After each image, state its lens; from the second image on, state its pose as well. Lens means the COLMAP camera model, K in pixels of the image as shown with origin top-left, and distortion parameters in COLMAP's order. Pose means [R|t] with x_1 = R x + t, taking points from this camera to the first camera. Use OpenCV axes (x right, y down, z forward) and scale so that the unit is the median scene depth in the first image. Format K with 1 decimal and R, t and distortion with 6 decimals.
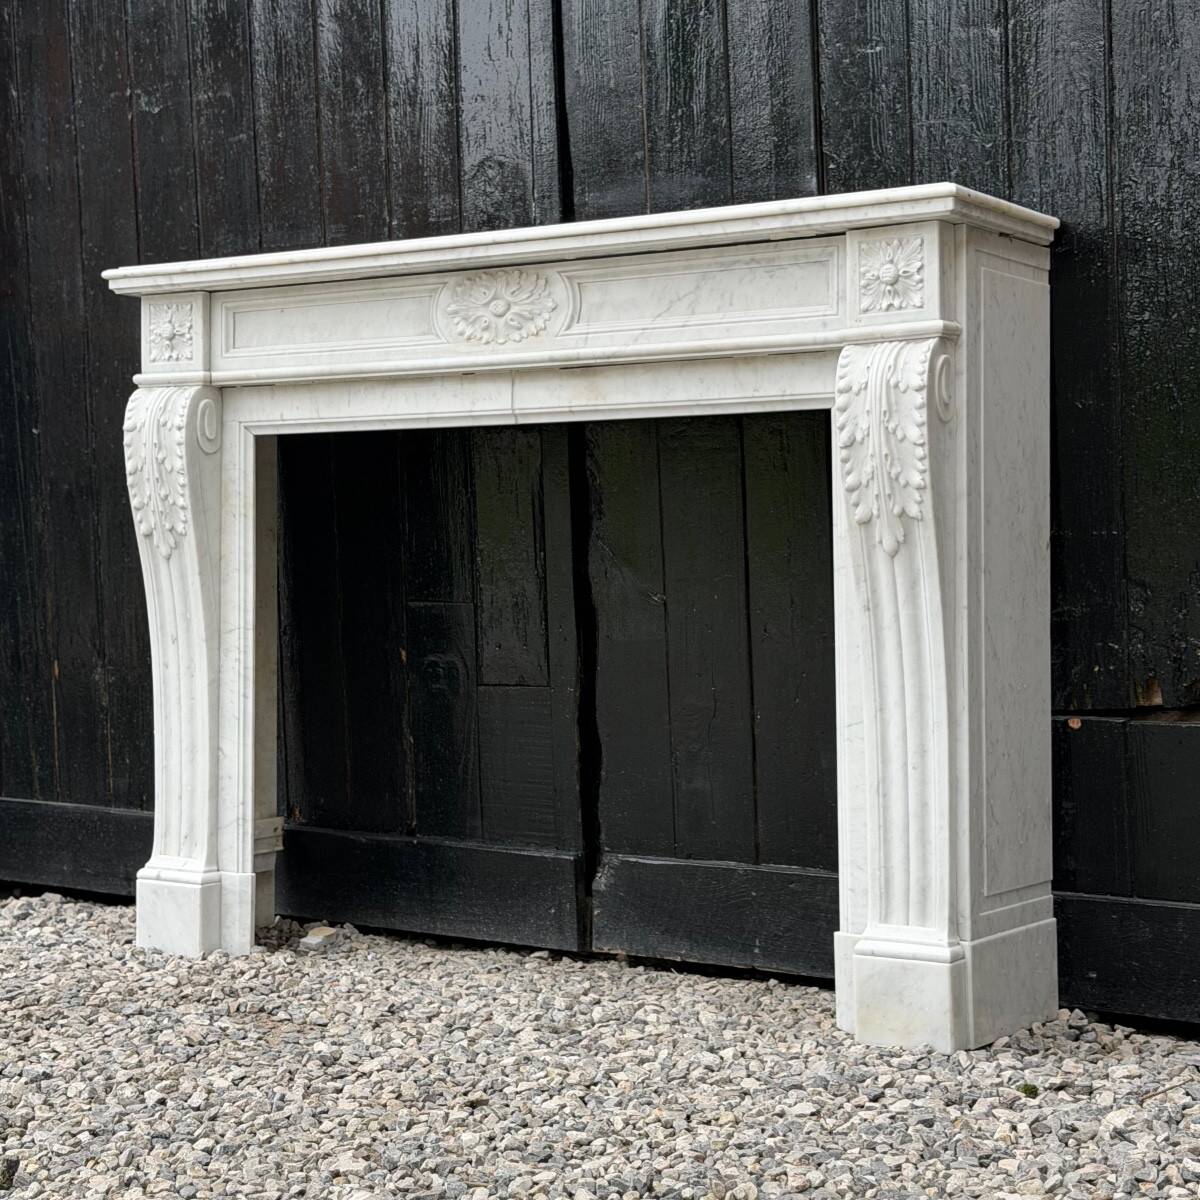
lens RADIAL K [[2255.6, 0, 599.4], [0, 2255.6, 605.0], [0, 0, 1]] dist [0.124500, 0.000000]
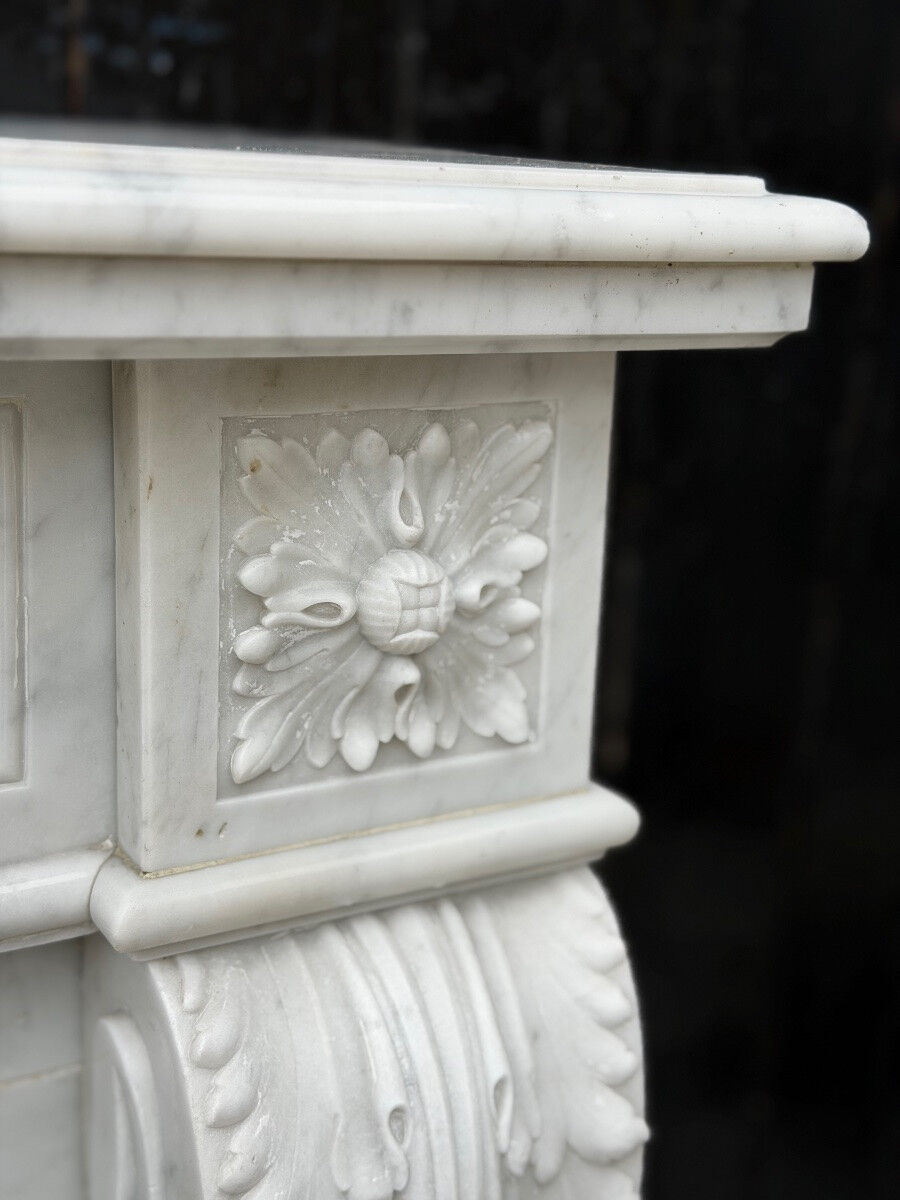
lens RADIAL K [[1754.8, 0, 447.0], [0, 1754.8, 596.3], [0, 0, 1]] dist [0.055585, 0.000000]
pose [[0.422540, -0.215904, 0.880253, -0.002348], [-0.045594, 0.964920, 0.258556, -0.177020], [-0.905197, -0.149384, 0.397873, 0.894487]]
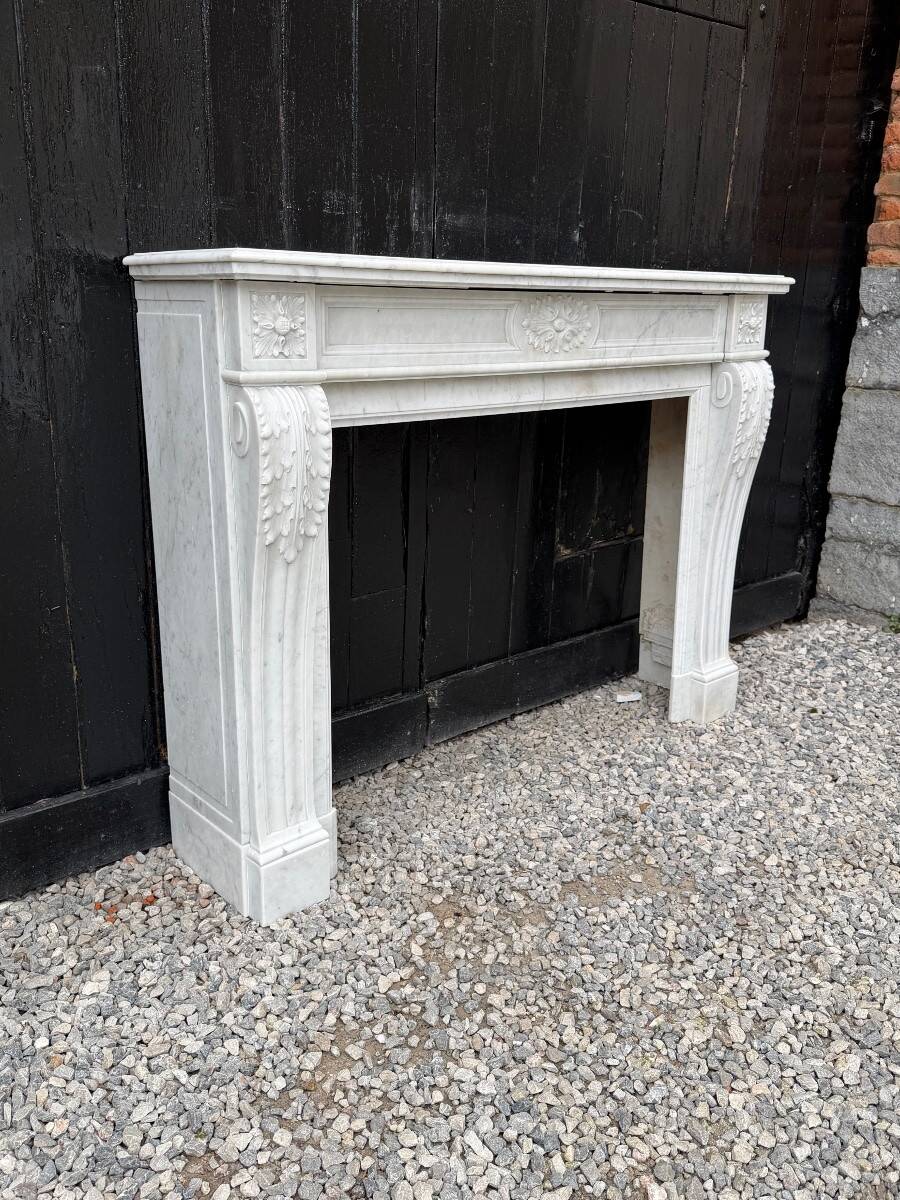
lens RADIAL K [[978.3, 0, 460.8], [0, 978.3, 591.7], [0, 0, 1]] dist [0.120946, -0.131996]
pose [[0.241732, -0.267230, 0.932820, -0.687718], [0.000208, 0.961345, 0.275347, -0.151087], [-0.970343, -0.066367, 0.232443, 0.980306]]
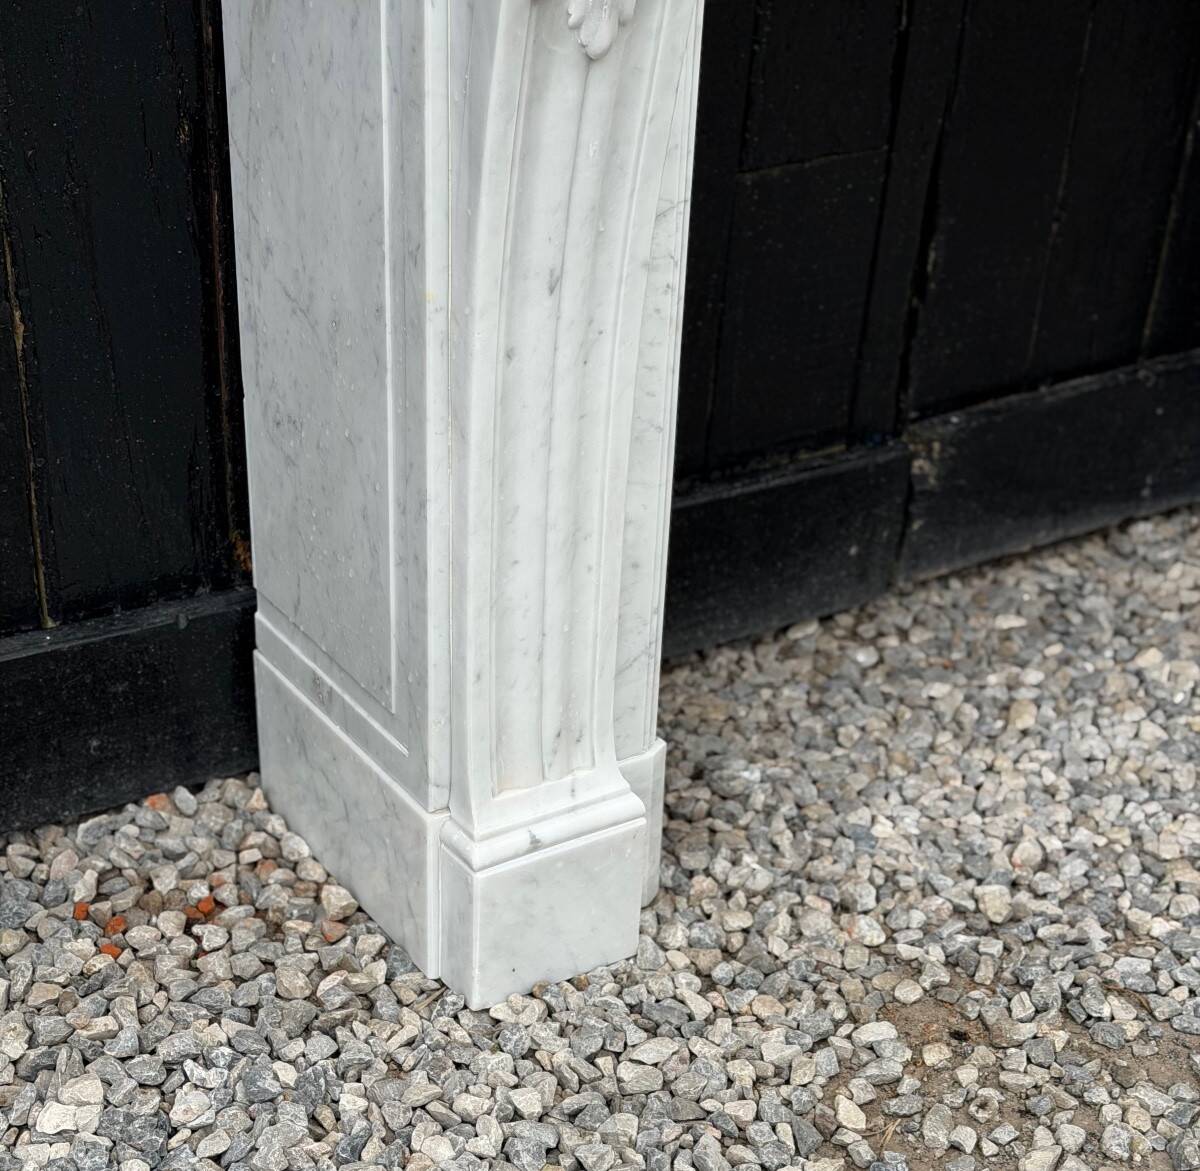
lens RADIAL K [[2222.1, 0, 597.5], [0, 2222.1, 754.1], [0, 0, 1]] dist [0.188056, 0.000000]
pose [[0.393496, -0.466438, 0.792210, -0.605504], [-0.021136, 0.856911, 0.515031, -0.126397], [-0.919084, -0.219406, 0.327332, 1.027143]]
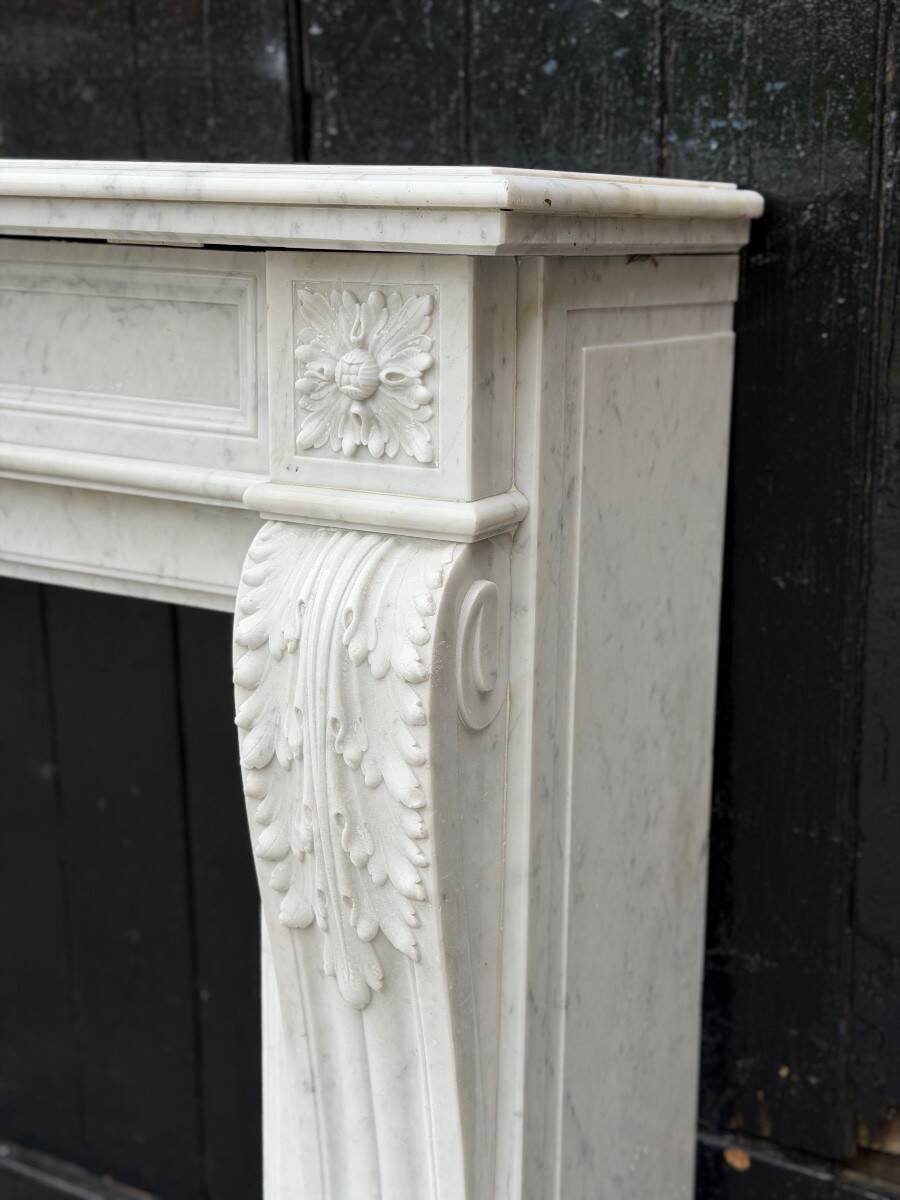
lens RADIAL K [[1684.9, 0, 444.2], [0, 1684.9, 594.0], [0, 0, 1]] dist [0.114473, 0.000000]
pose [[0.998638, 0.011174, 0.050956, 0.122630], [-0.021469, 0.978266, 0.206240, -0.162955], [-0.047544, -0.207054, 0.977174, 0.658483]]
